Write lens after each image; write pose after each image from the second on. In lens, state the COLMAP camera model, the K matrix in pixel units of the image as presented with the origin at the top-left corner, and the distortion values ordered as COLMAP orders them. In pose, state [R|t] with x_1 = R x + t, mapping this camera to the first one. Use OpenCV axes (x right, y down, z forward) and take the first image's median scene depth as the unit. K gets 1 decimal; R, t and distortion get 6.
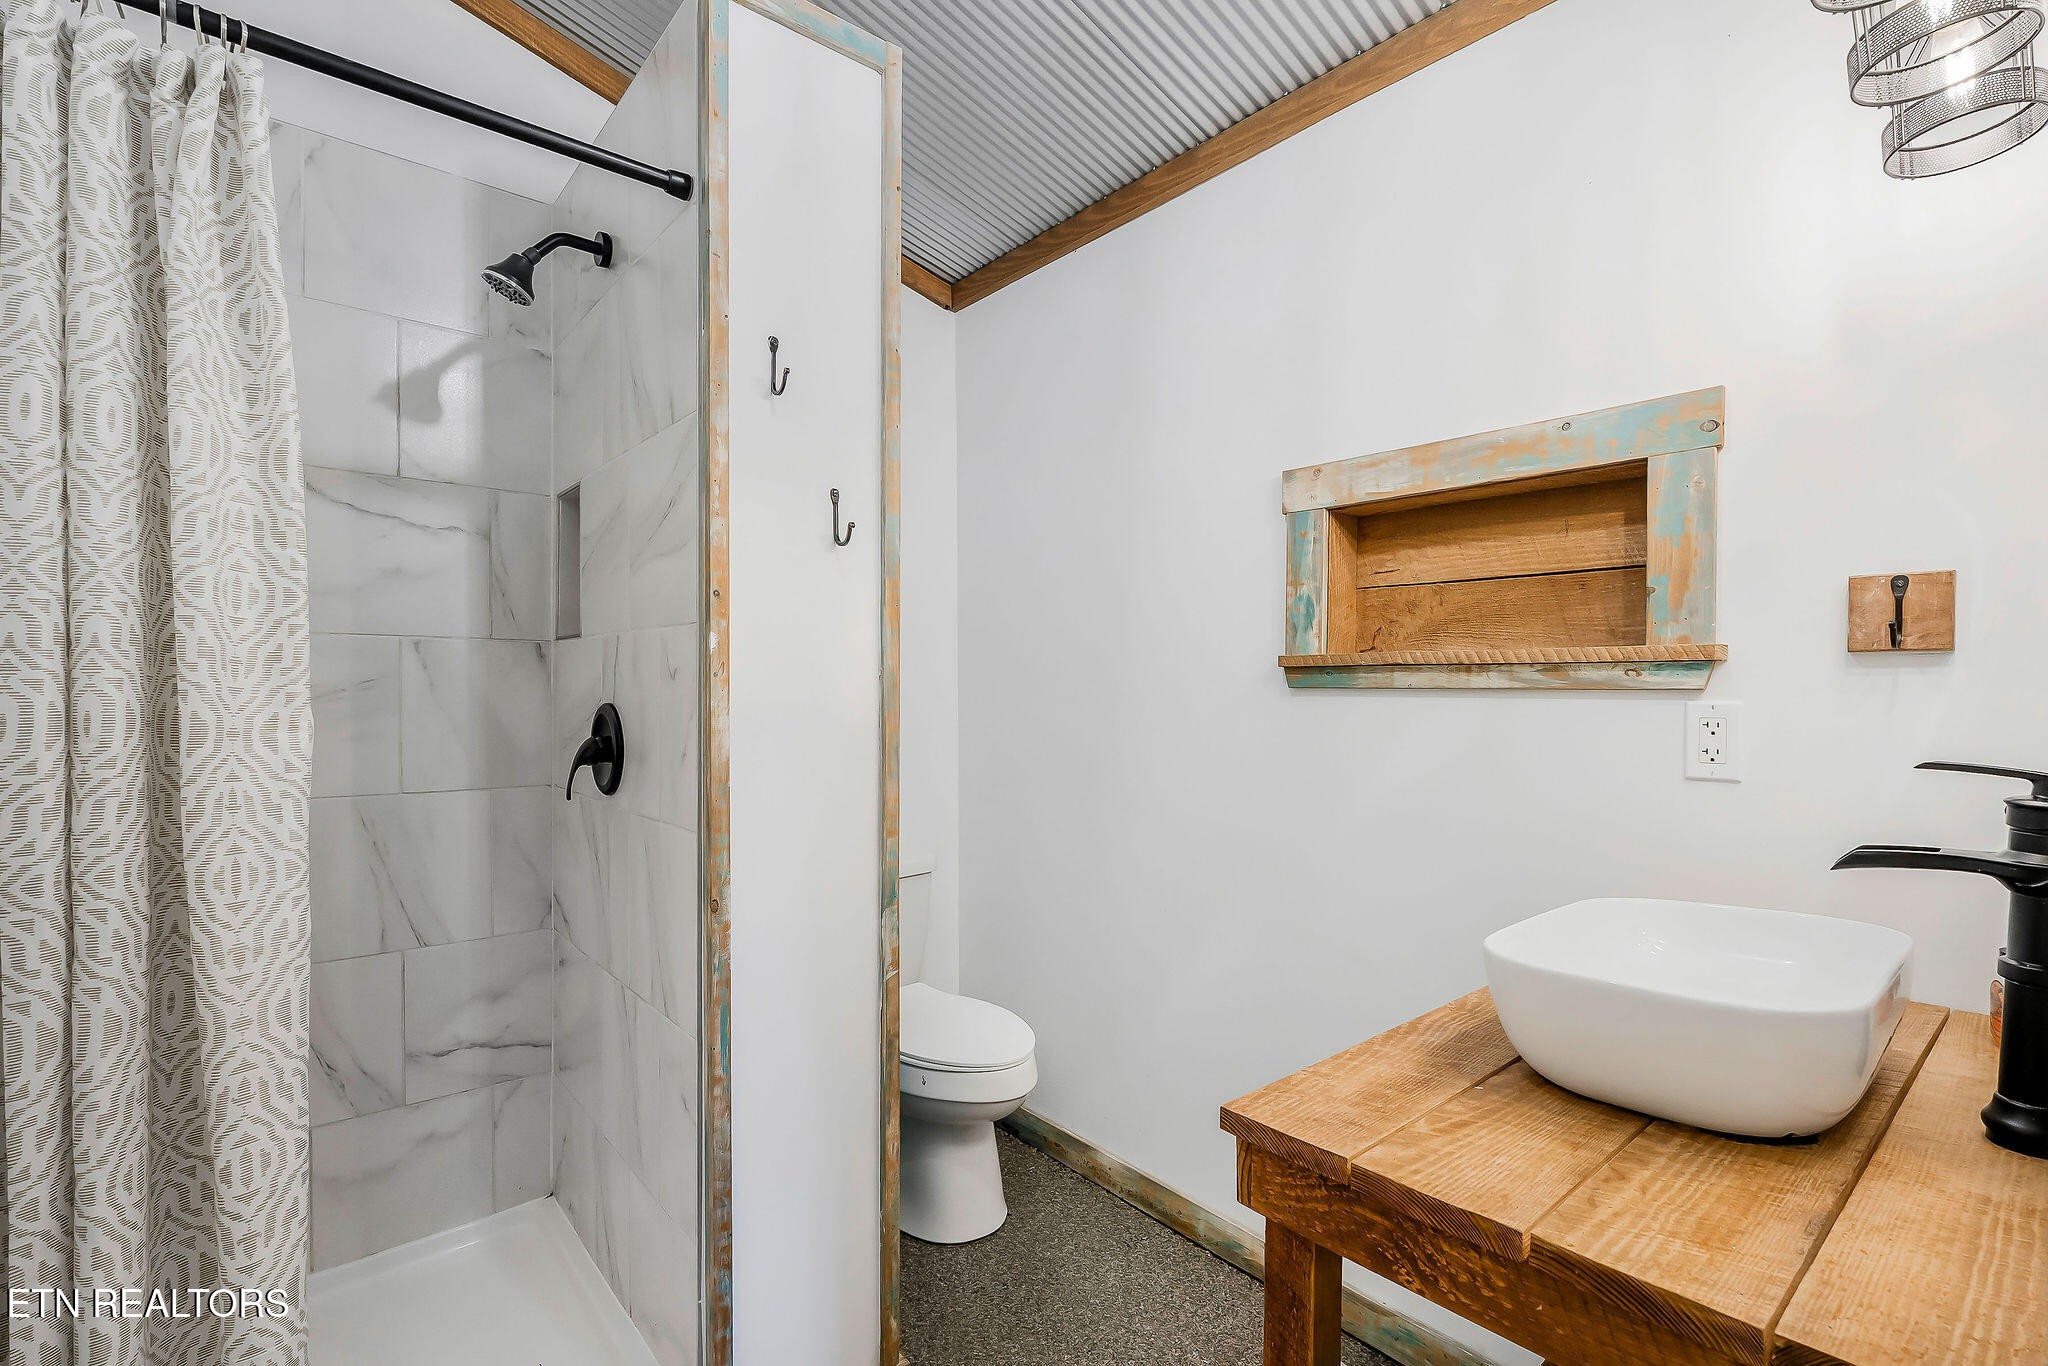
lens RADIAL K [[971.6, 0, 1018.8], [0, 971.6, 694.5], [0, 0, 1]] dist [0.001208, -0.001332]
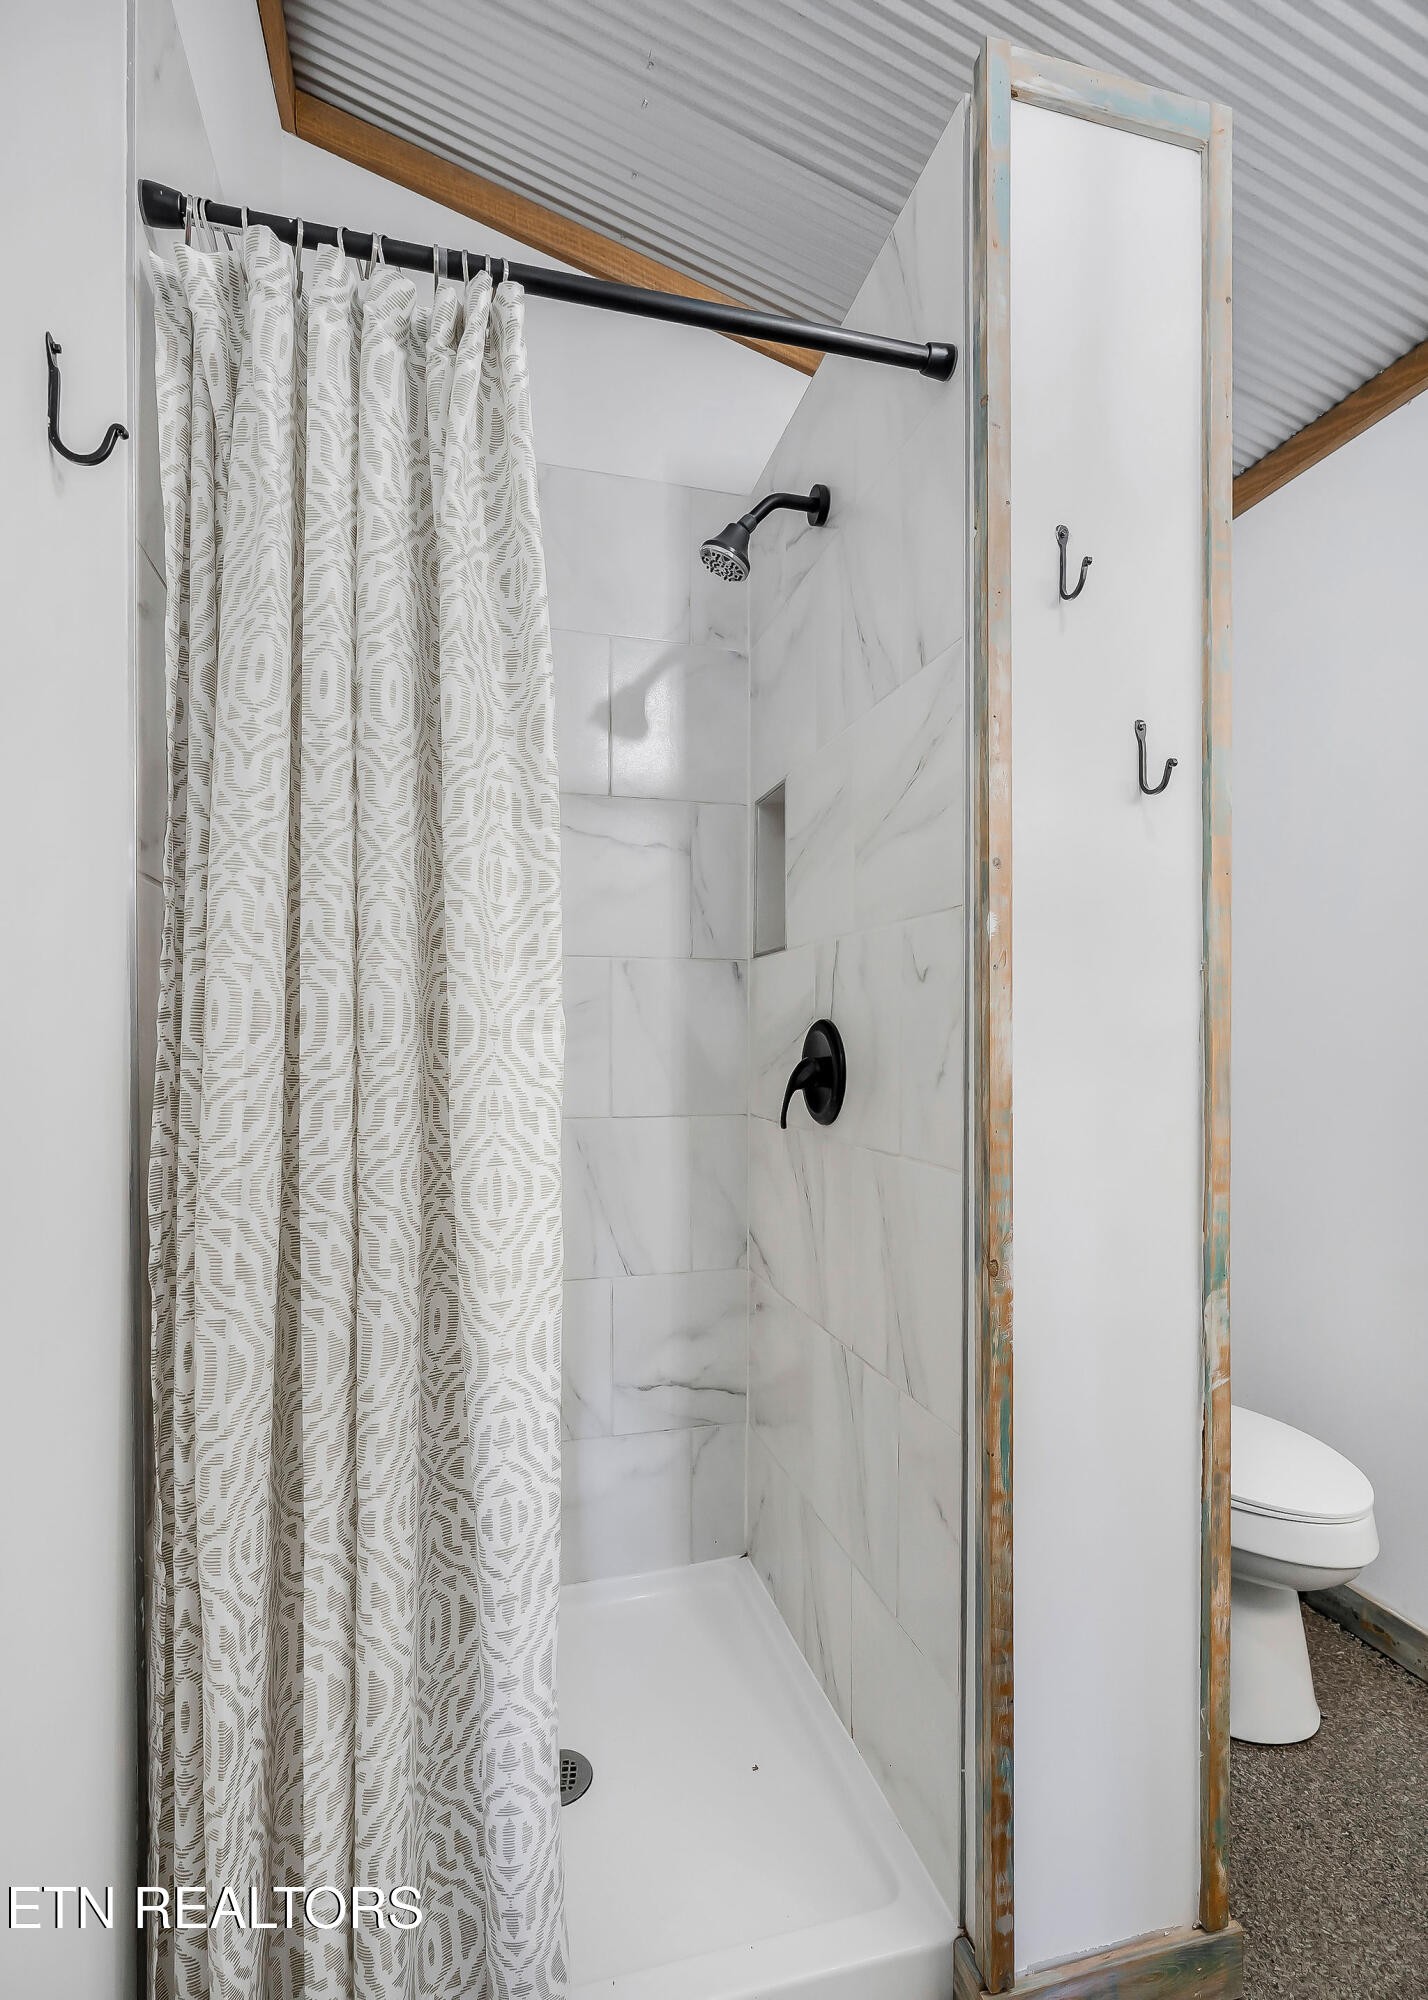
lens RADIAL K [[992.5, 0, 714.7], [0, 992.5, 1027.3], [0, 0, 1]] dist [-0.000767, 0.001397]
pose [[0.911370, -0.005339, -0.411553, -0.240569], [-0.000755, 0.999892, -0.014643, 0.049105], [0.411587, 0.013656, 0.911268, 0.241426]]
